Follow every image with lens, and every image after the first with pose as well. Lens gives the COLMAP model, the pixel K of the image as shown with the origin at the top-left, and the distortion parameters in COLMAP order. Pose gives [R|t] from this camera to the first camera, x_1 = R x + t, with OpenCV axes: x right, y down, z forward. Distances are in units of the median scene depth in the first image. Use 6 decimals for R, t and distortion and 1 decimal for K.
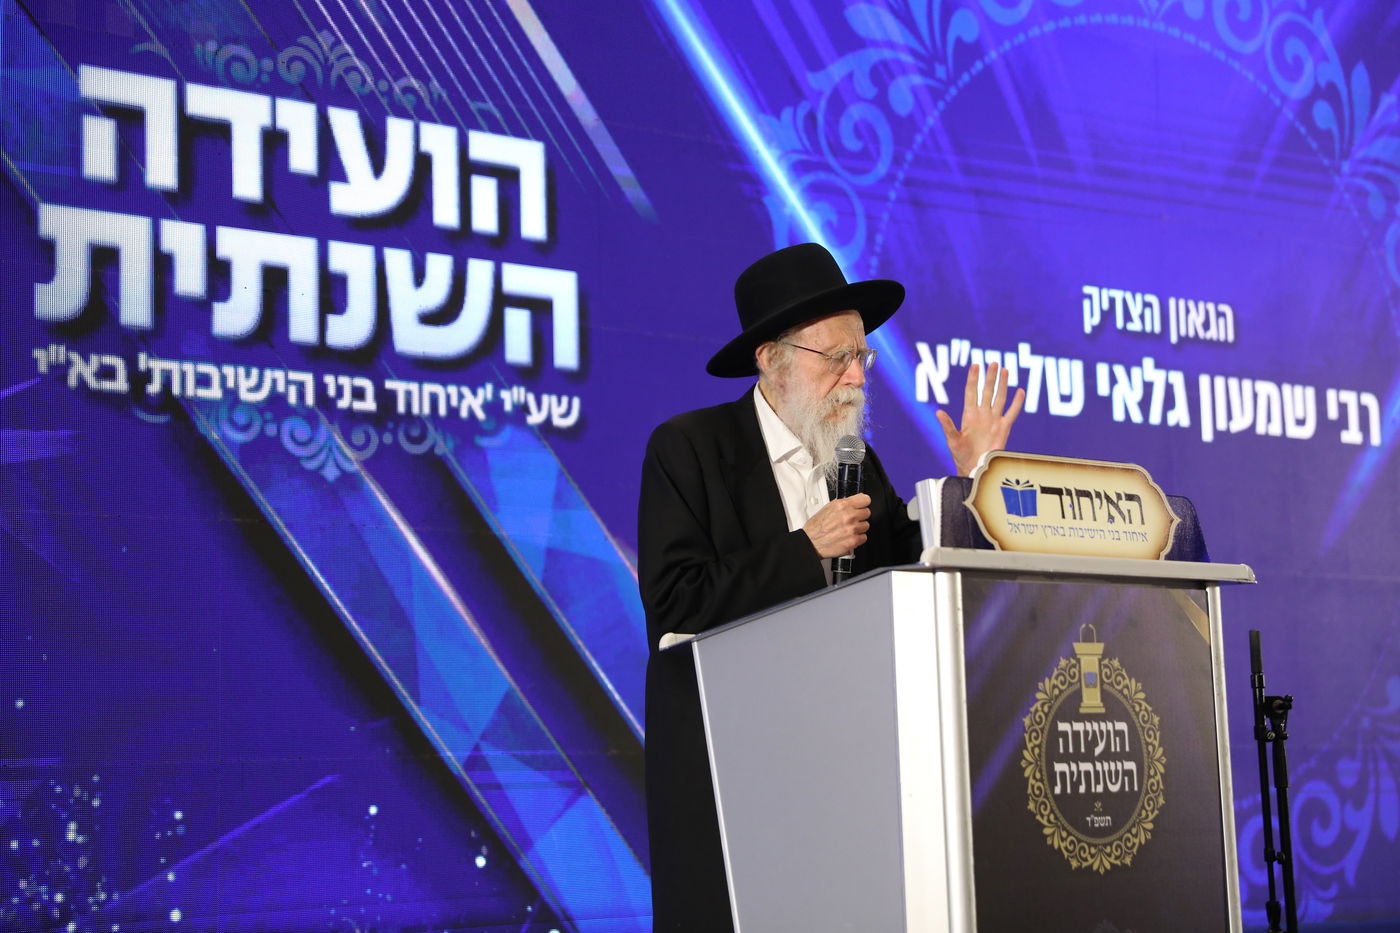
lens RADIAL K [[2591.6, 0, 699.8], [0, 2591.6, 470.0], [0, 0, 1]] dist [0.182864, 0.000000]
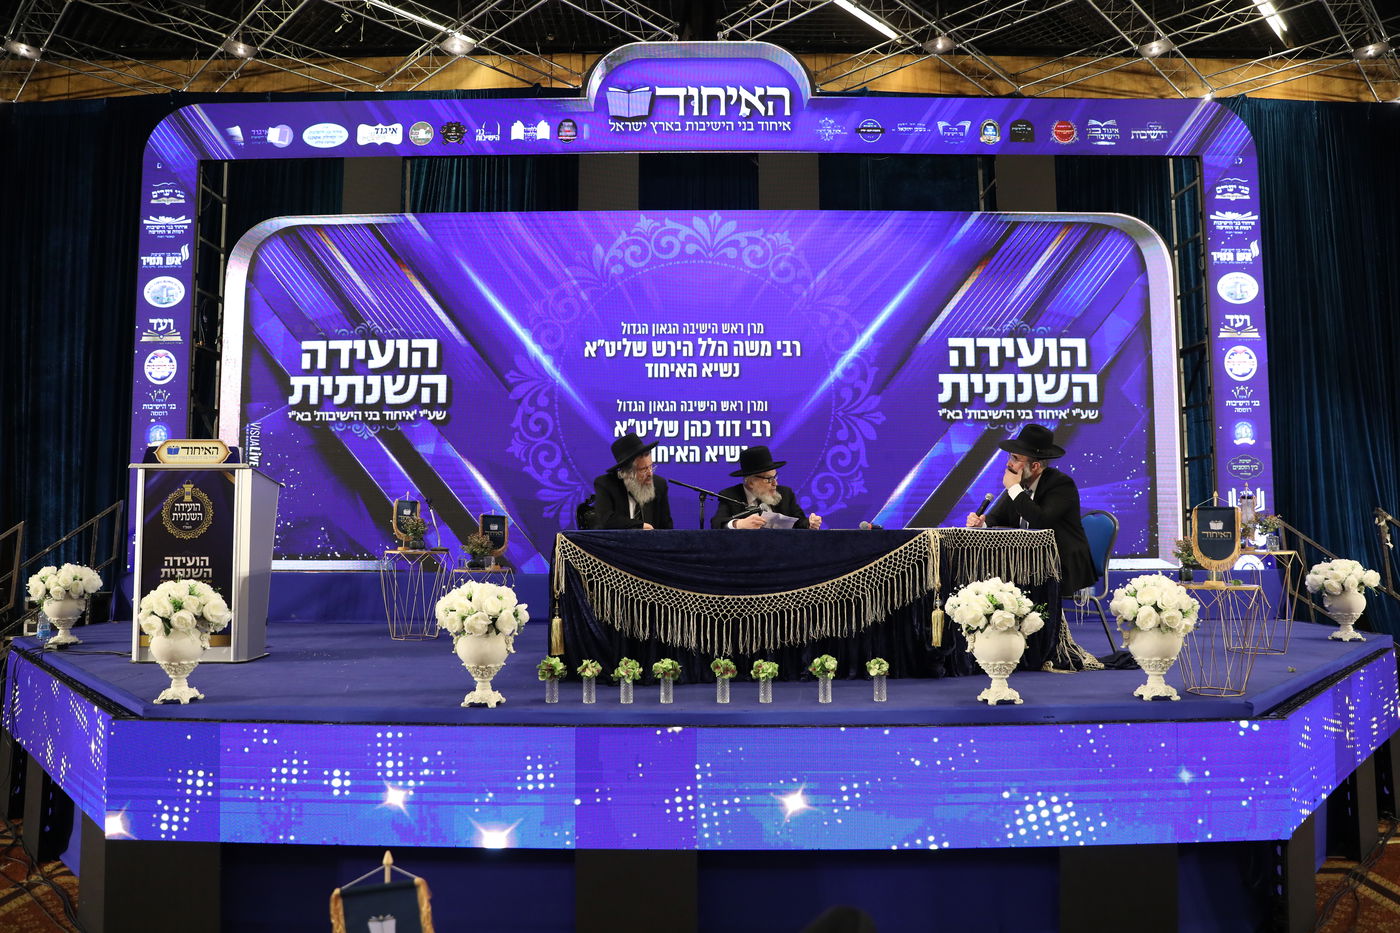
lens RADIAL K [[945.1, 0, 705.4], [0, 945.1, 469.0], [0, 0, 1]] dist [-0.092589, 0.037762]
pose [[0.779863, -0.020472, -0.625616, 1.129659], [0.060672, 0.997231, 0.042998, 0.019189], [0.623003, -0.071490, 0.778946, 0.249519]]
